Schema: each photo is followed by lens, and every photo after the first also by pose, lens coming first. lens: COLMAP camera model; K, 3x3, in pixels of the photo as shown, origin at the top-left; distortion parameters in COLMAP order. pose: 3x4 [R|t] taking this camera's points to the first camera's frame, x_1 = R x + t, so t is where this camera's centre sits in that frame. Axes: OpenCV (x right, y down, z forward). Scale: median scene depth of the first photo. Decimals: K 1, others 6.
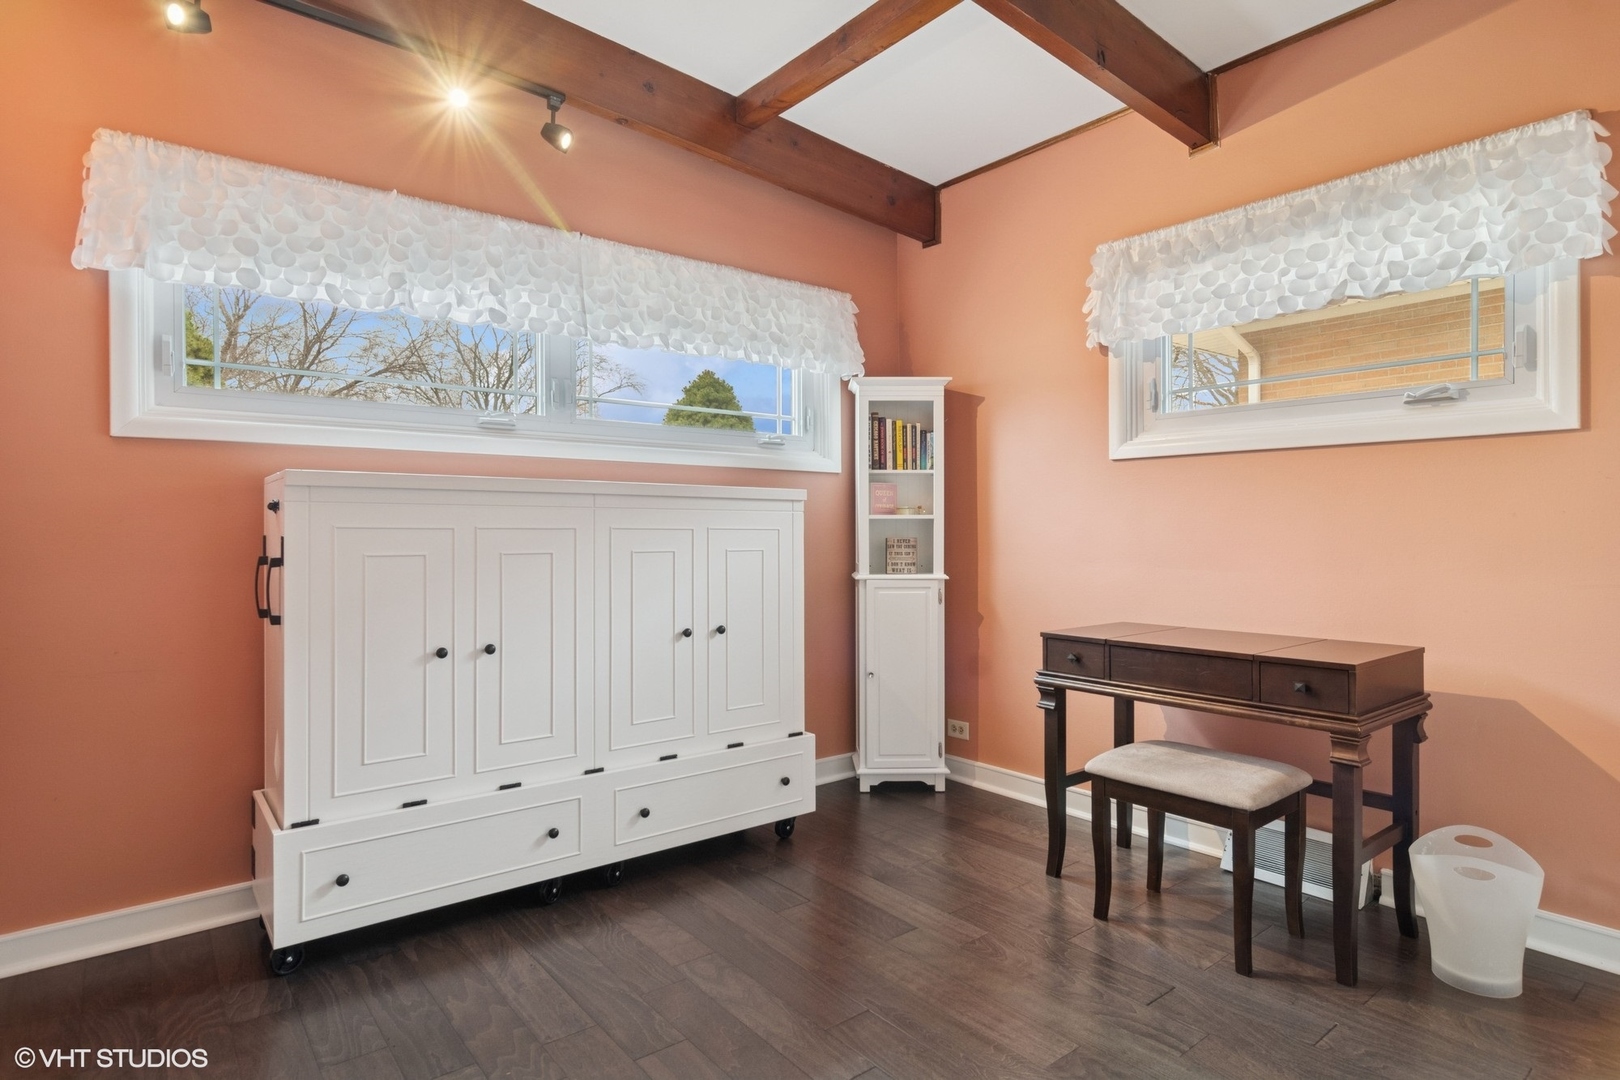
lens RADIAL K [[867.4, 0, 804.4], [0, 867.4, 527.8], [0, 0, 1]] dist [-0.000023, 0.000933]
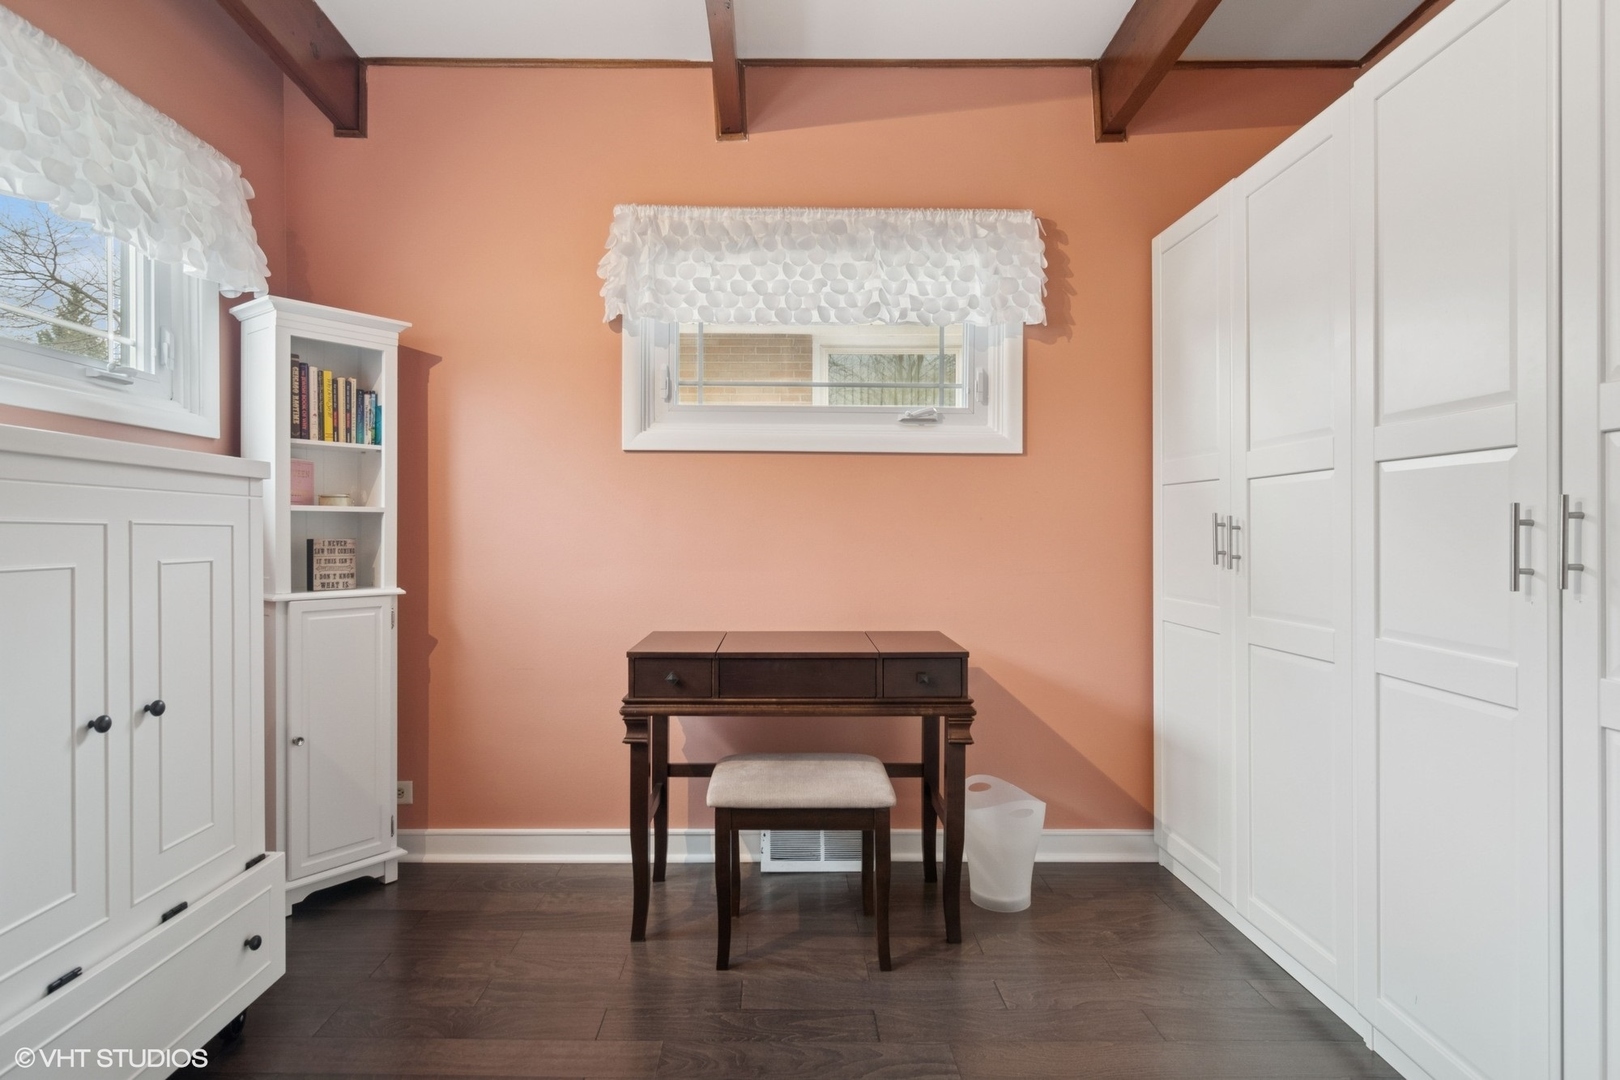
lens RADIAL K [[886.4, 0, 804.5], [0, 886.4, 533.1], [0, 0, 1]] dist [-0.001270, 0.000727]
pose [[0.622402, 0.001928, 0.782695, -0.247537], [-0.007311, 0.999968, 0.003351, 0.002048], [-0.782663, -0.007808, 0.622396, 0.296894]]
